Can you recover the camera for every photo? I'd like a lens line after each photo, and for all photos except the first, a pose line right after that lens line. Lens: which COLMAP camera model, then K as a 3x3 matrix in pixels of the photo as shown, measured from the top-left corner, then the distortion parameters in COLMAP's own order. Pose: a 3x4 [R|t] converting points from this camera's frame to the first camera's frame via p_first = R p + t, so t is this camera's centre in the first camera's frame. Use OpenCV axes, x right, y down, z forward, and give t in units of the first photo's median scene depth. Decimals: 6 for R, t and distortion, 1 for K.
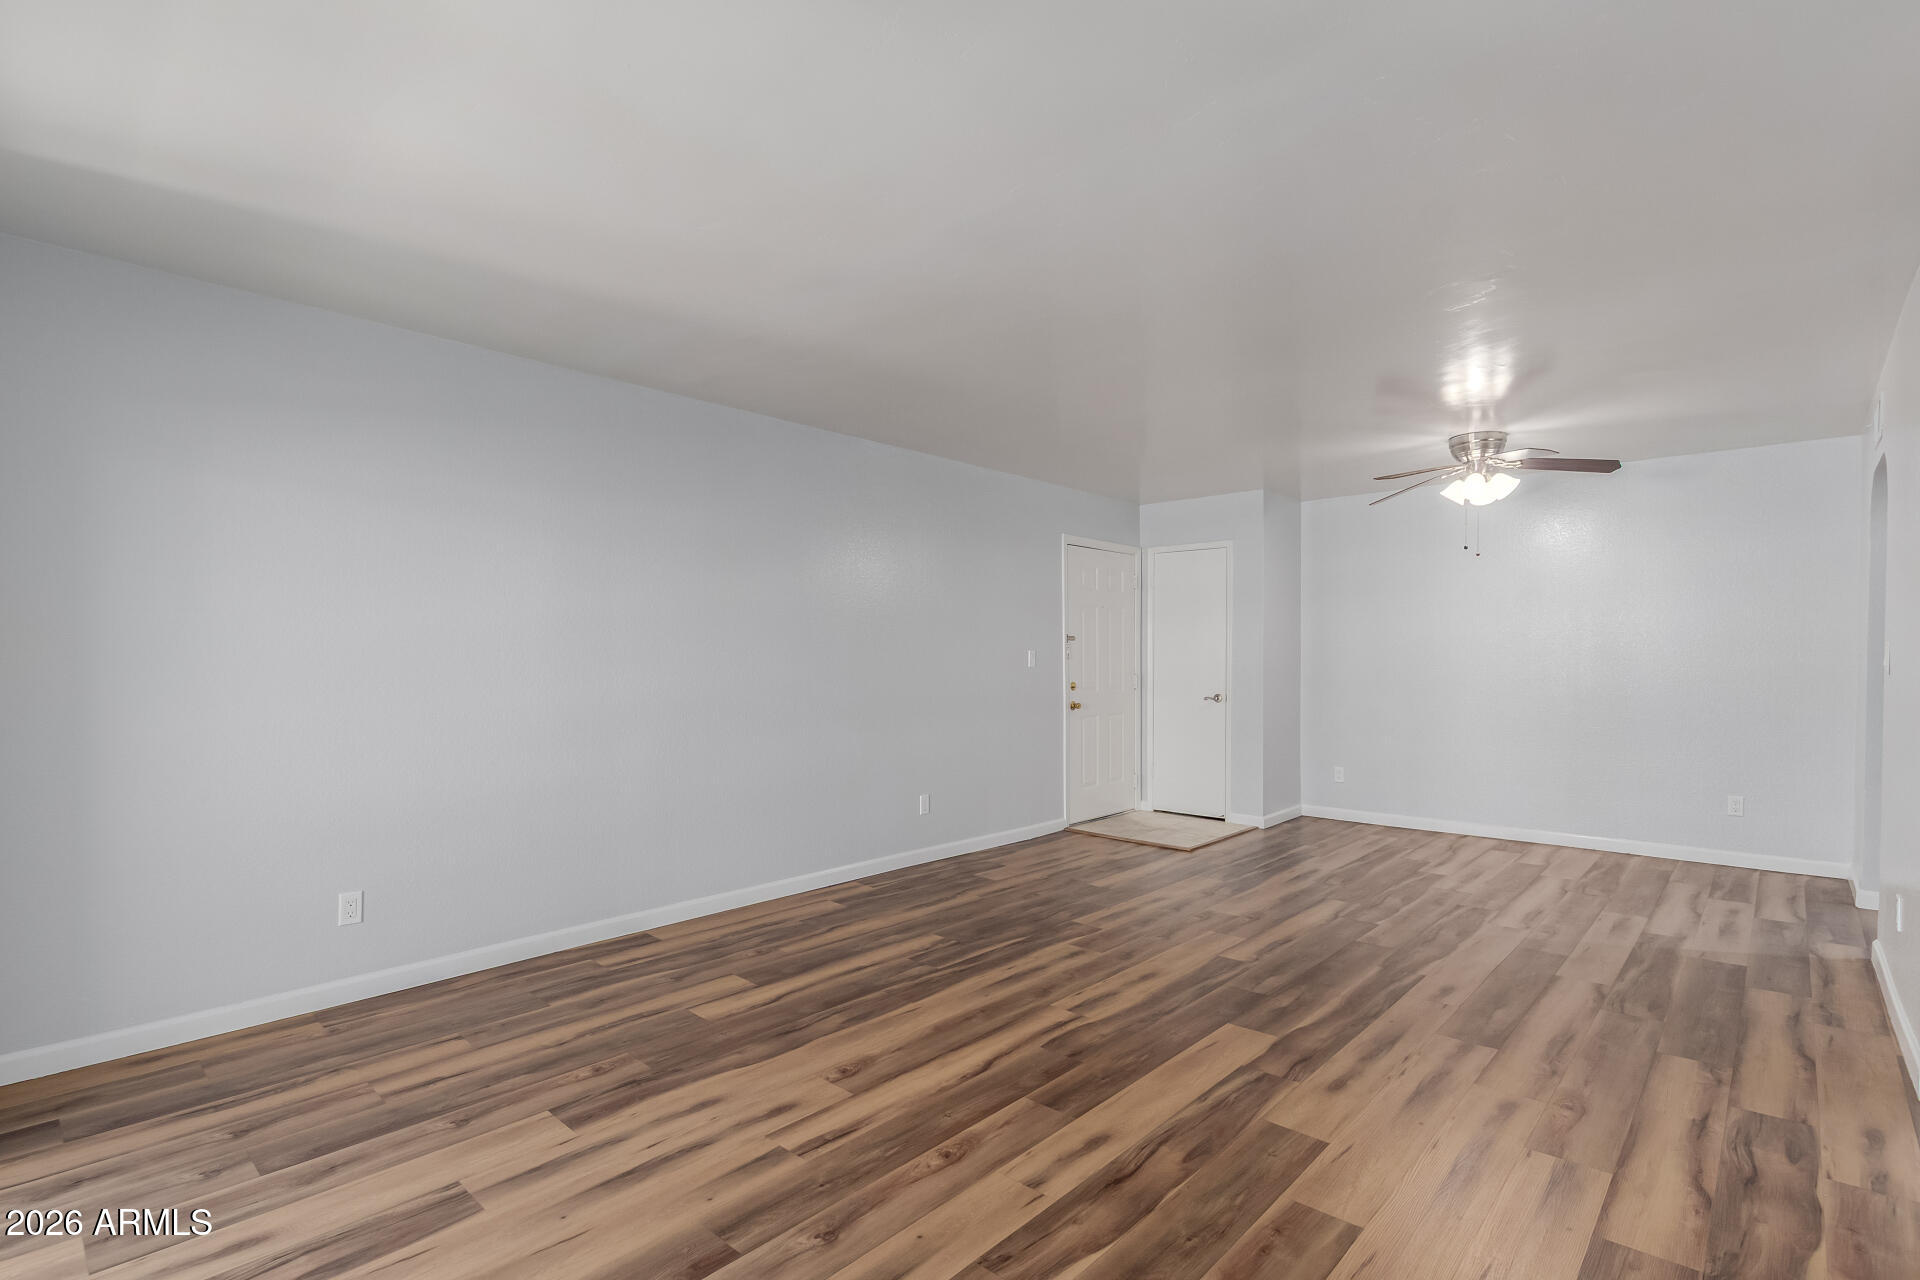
lens RADIAL K [[910.3, 0, 960.2], [0, 910.3, 671.7], [0, 0, 1]] dist [0.016820, -0.008310]
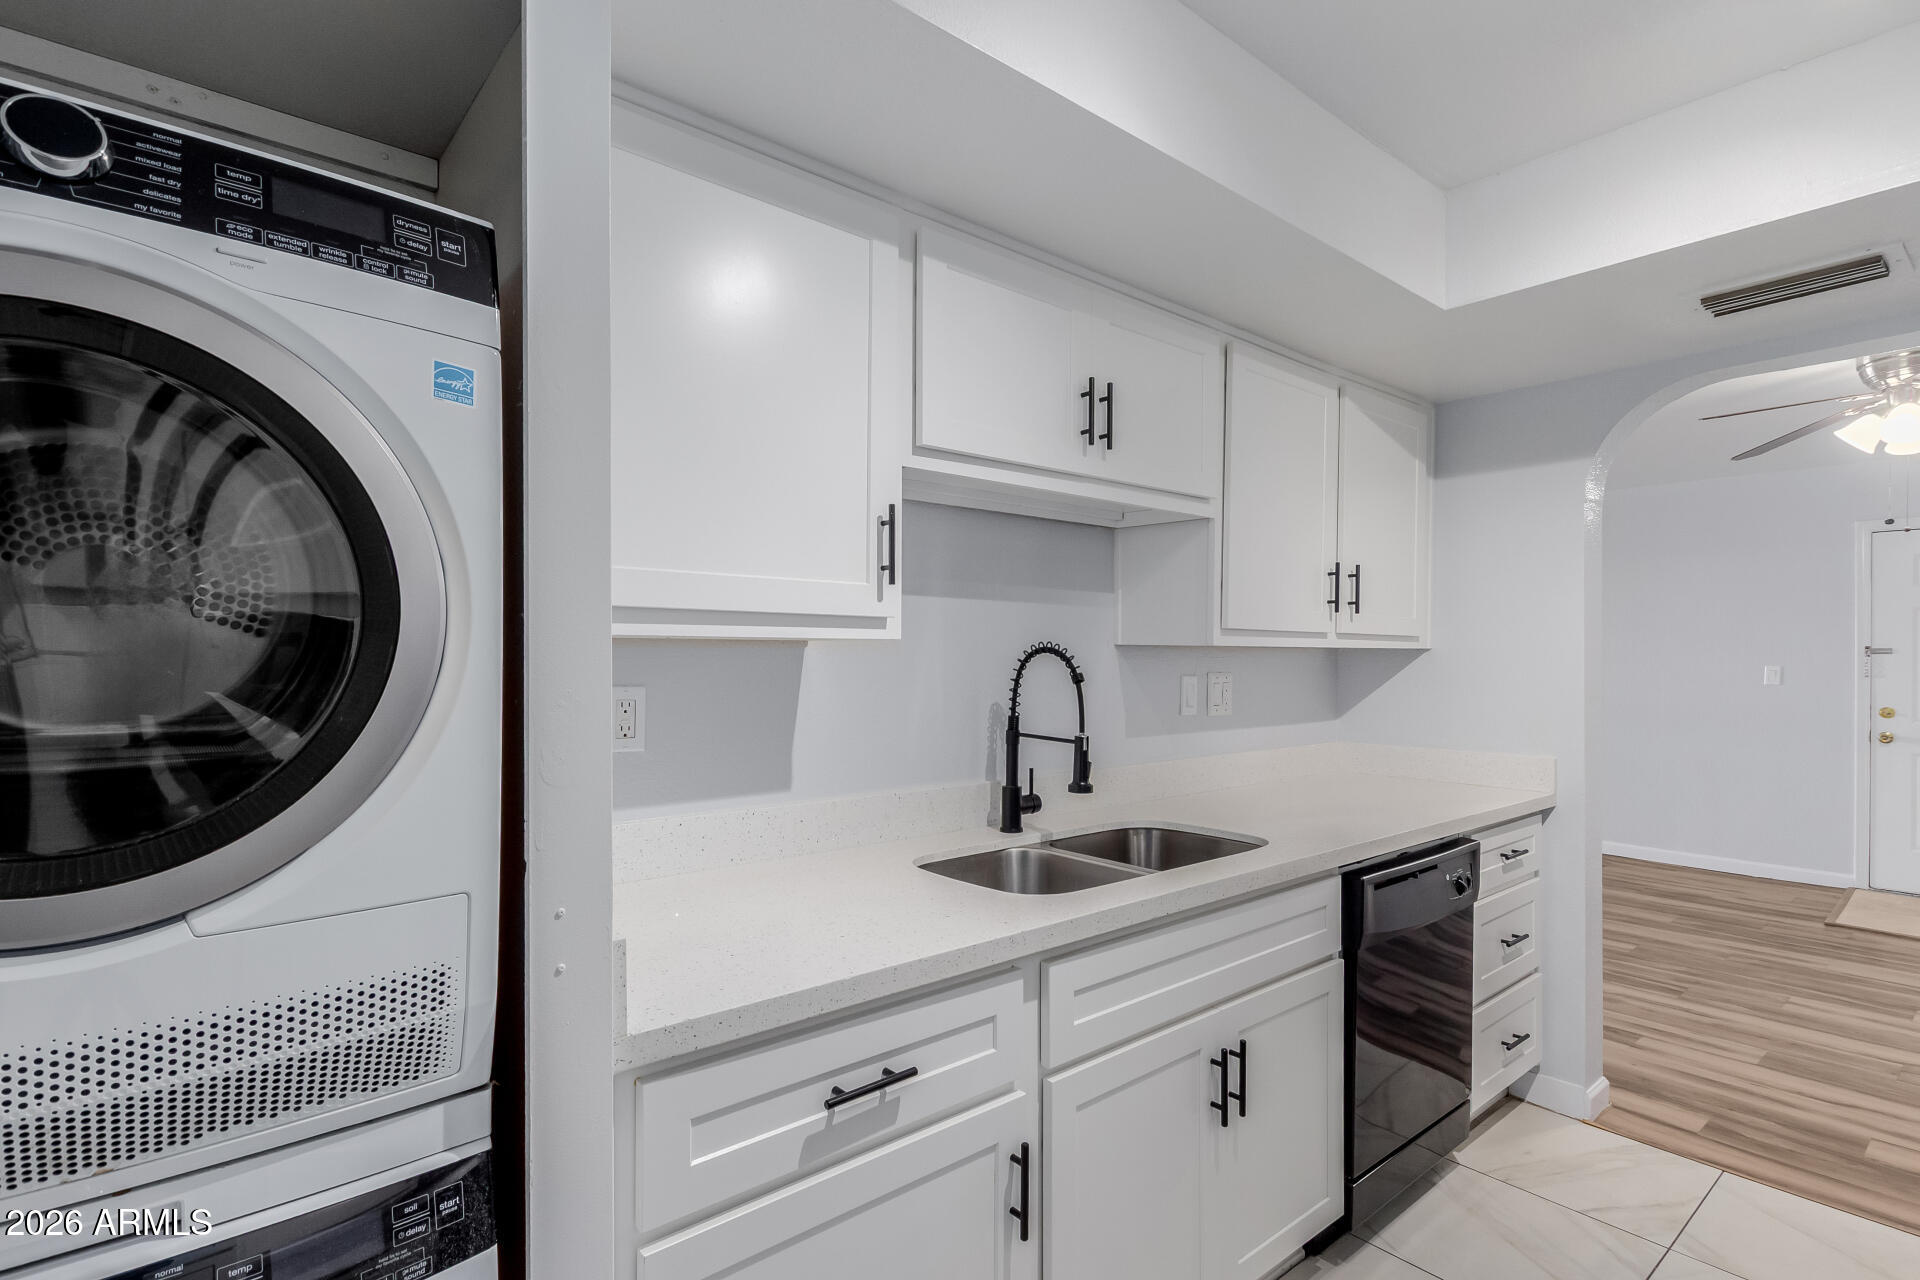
lens RADIAL K [[894.0, 0, 963.2], [0, 894.0, 662.0], [0, 0, 1]] dist [0.014774, -0.008235]
pose [[-0.163051, 0.004422, -0.986608, 1.704715], [-0.015849, 0.999849, 0.007101, -0.034147], [0.986490, 0.016795, -0.162957, 0.586062]]
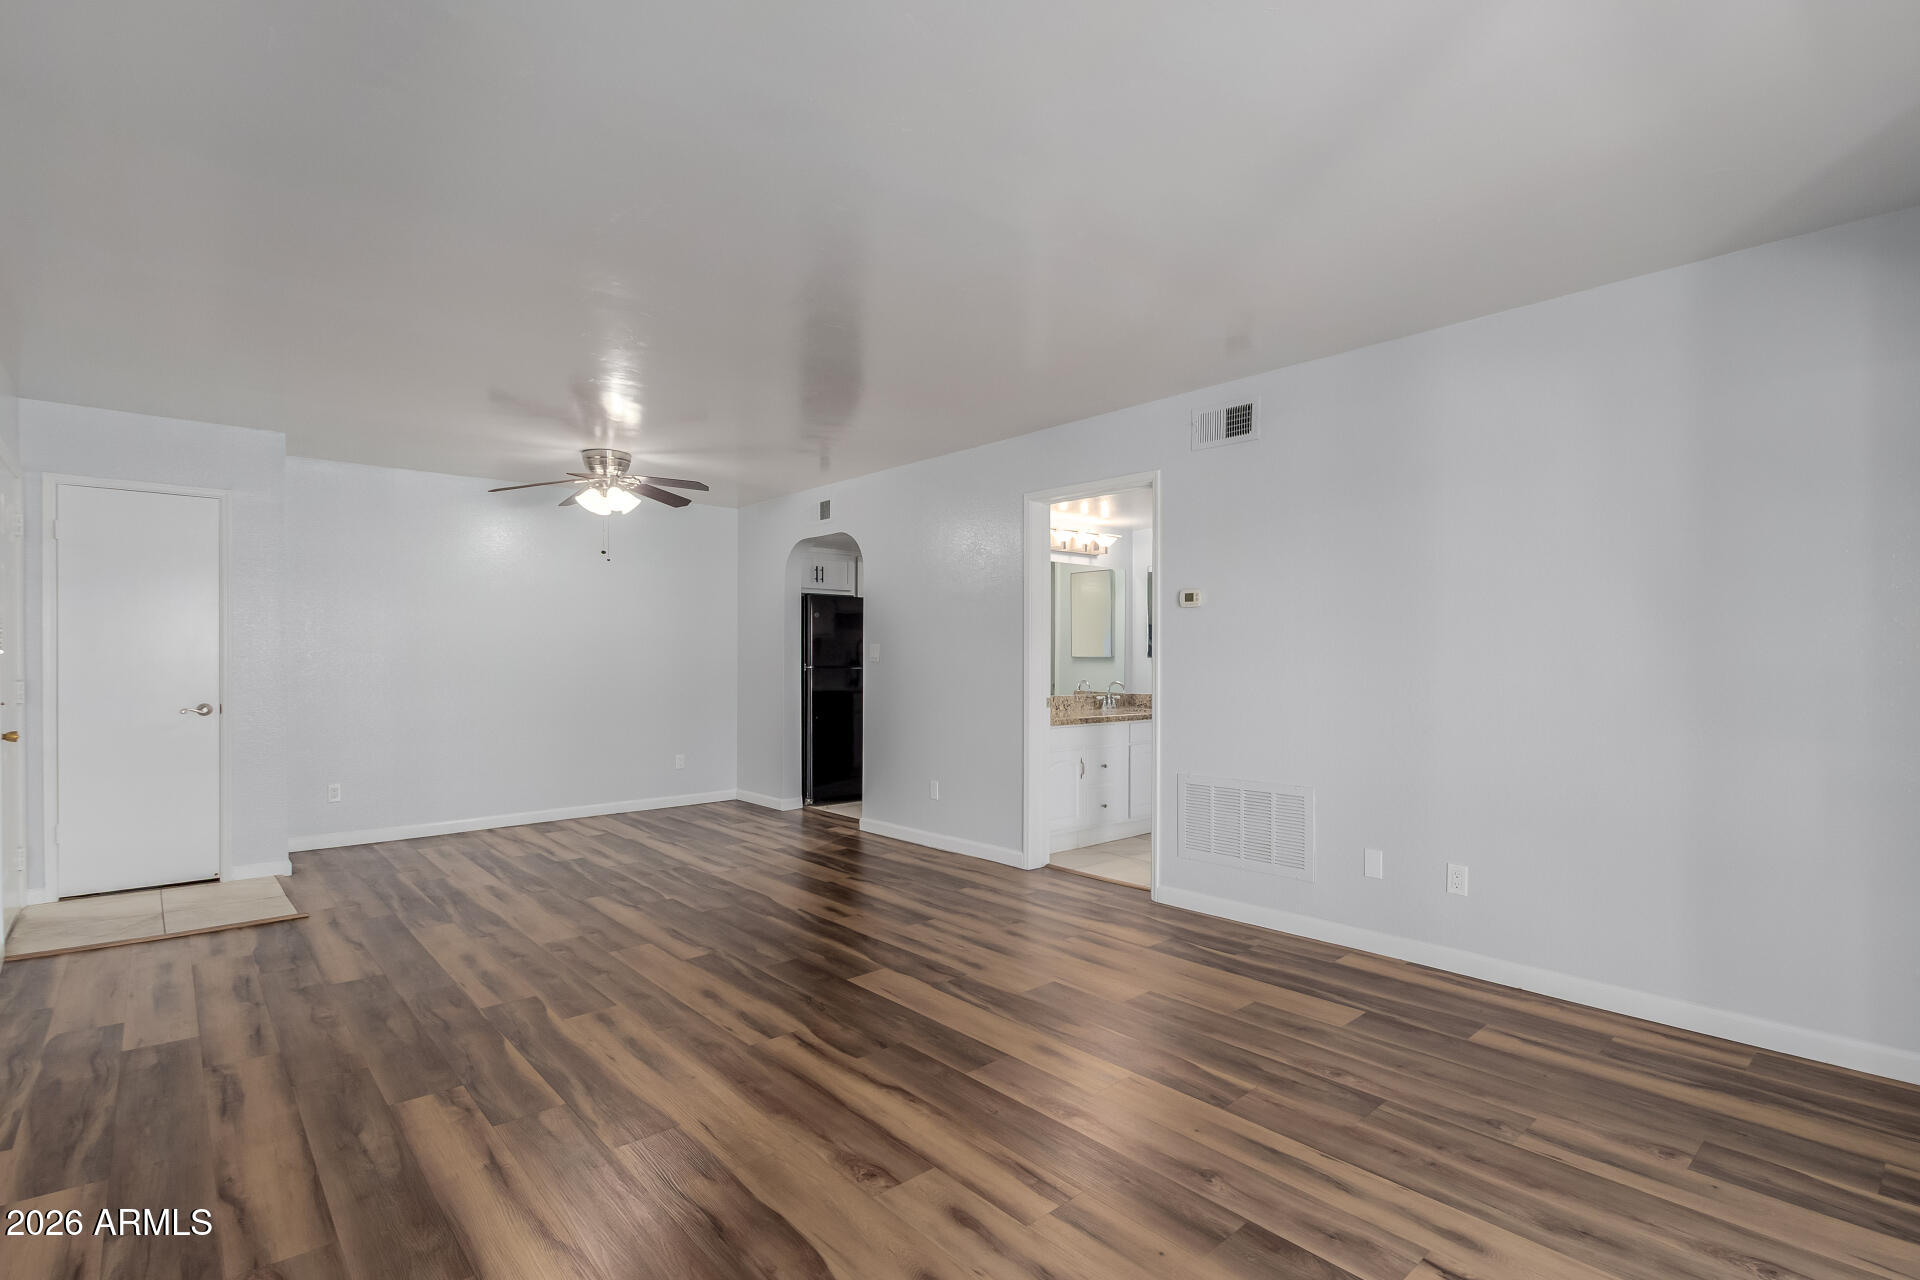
lens RADIAL K [[902.9, 0, 979.9], [0, 902.9, 662.0], [0, 0, 1]] dist [0.012249, -0.001644]
pose [[0.095740, -0.005968, 0.995388, -0.631956], [0.016298, 0.999857, 0.004428, -0.002480], [-0.995273, 0.015799, 0.095824, 0.587065]]
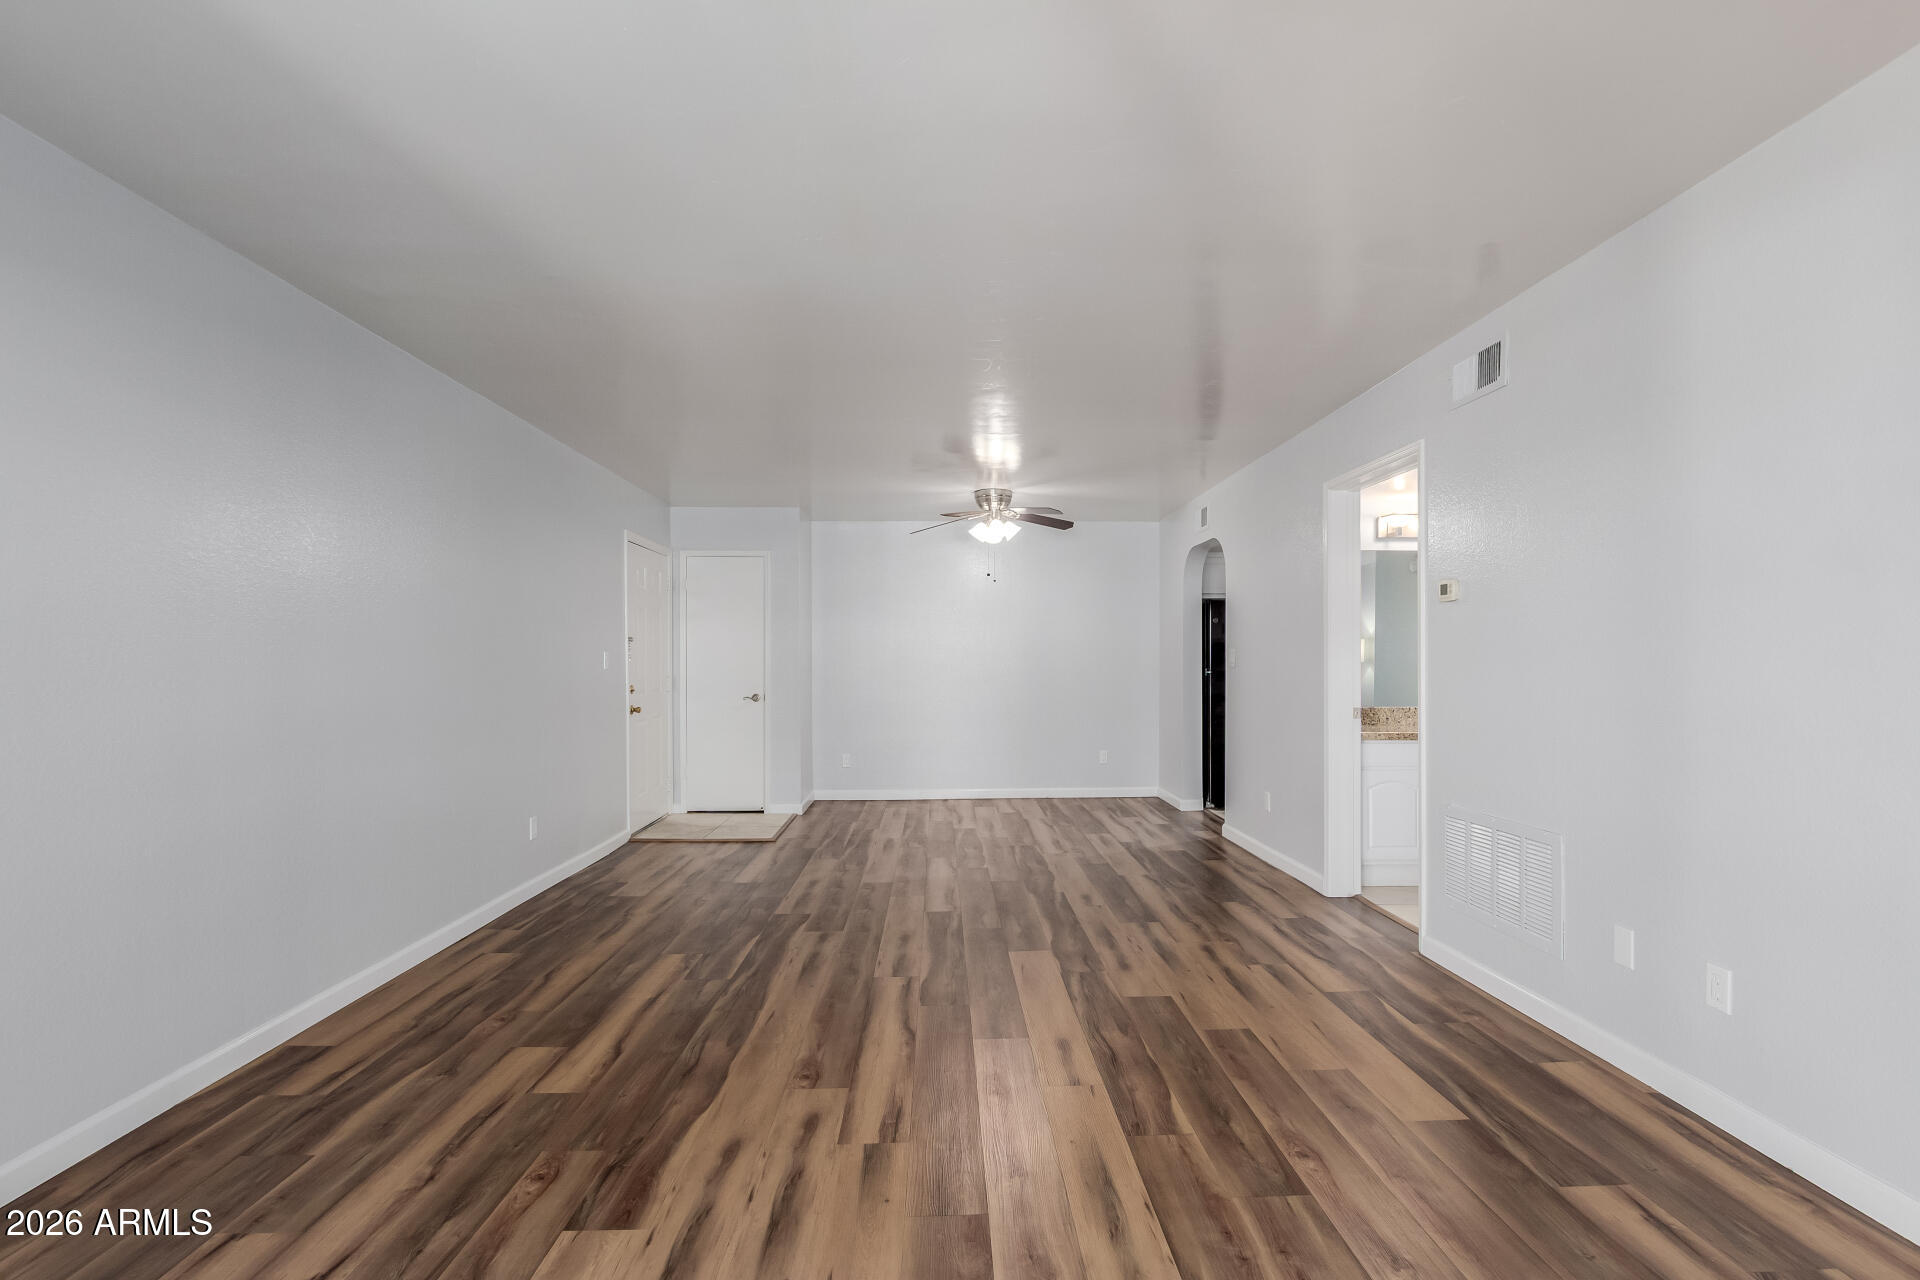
lens RADIAL K [[902.9, 0, 979.9], [0, 902.9, 662.0], [0, 0, 1]] dist [0.012249, -0.001644]
pose [[0.707488, -0.001697, 0.706723, -0.484870], [0.013048, 0.999858, -0.010662, 0.003717], [-0.706605, 0.016764, 0.707410, 0.123357]]
